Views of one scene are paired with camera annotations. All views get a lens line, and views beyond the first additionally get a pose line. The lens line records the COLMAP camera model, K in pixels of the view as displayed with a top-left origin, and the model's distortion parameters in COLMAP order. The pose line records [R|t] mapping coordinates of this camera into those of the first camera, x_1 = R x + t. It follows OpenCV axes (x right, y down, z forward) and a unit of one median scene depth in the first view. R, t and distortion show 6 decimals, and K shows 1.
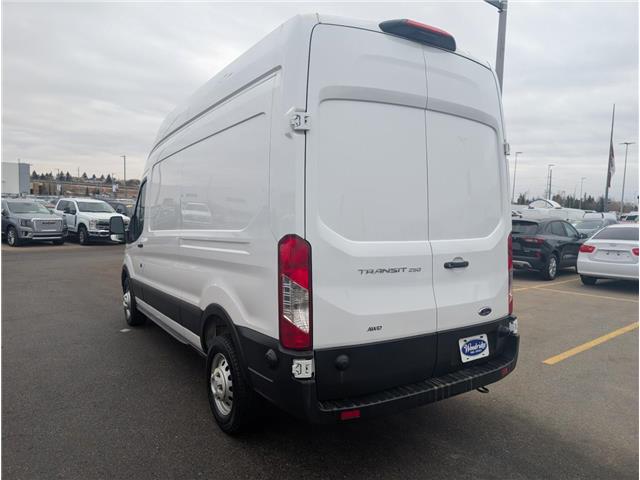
lens RADIAL K [[463.2, 0, 320.5], [0, 463.2, 239.9], [0, 0, 1]] dist [0.005091, 0.014962]
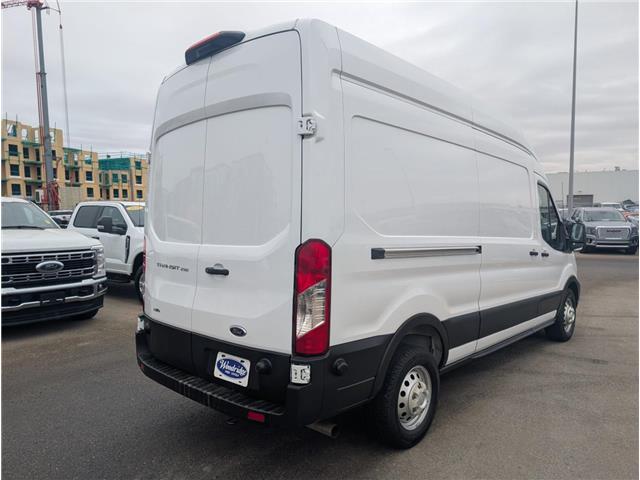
lens RADIAL K [[463.2, 0, 318.2], [0, 463.2, 241.2], [0, 0, 1]] dist [0.005091, 0.014962]
pose [[0.250210, 0.029033, -0.967756, 1.288405], [-0.043955, 0.998860, 0.018602, -0.036065], [0.967193, 0.037884, 0.251201, 0.977866]]
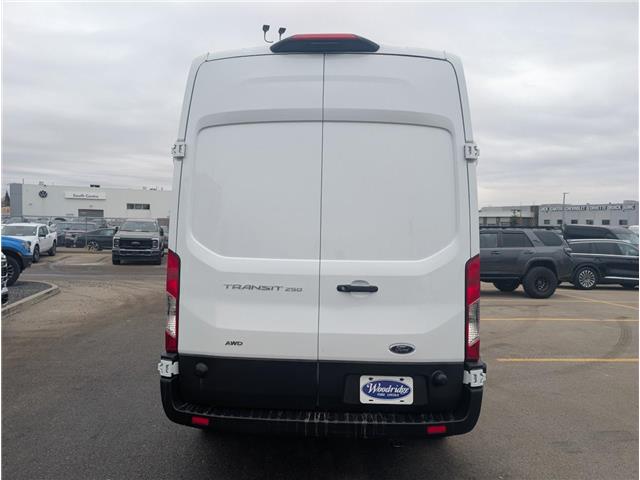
lens RADIAL K [[463.2, 0, 295.6], [0, 463.2, 238.6], [0, 0, 1]] dist [0.005091, 0.014962]
pose [[0.813278, 0.005817, -0.581846, 0.723837], [-0.039984, 0.998145, -0.045908, 0.003309], [0.580500, 0.060600, 0.812002, 0.212350]]
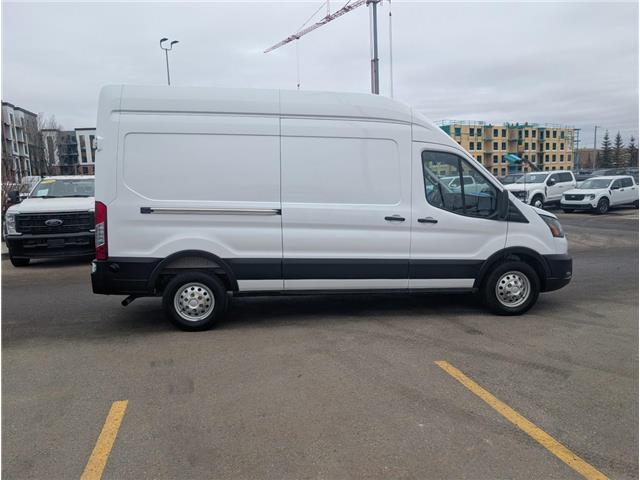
lens RADIAL K [[463.2, 0, 317.7], [0, 463.2, 245.3], [0, 0, 1]] dist [0.005091, 0.014962]
pose [[-0.449046, 0.102201, -0.887644, 1.622917], [-0.040387, 0.990100, 0.134429, -0.123765], [0.892595, 0.096214, -0.440473, 2.642691]]
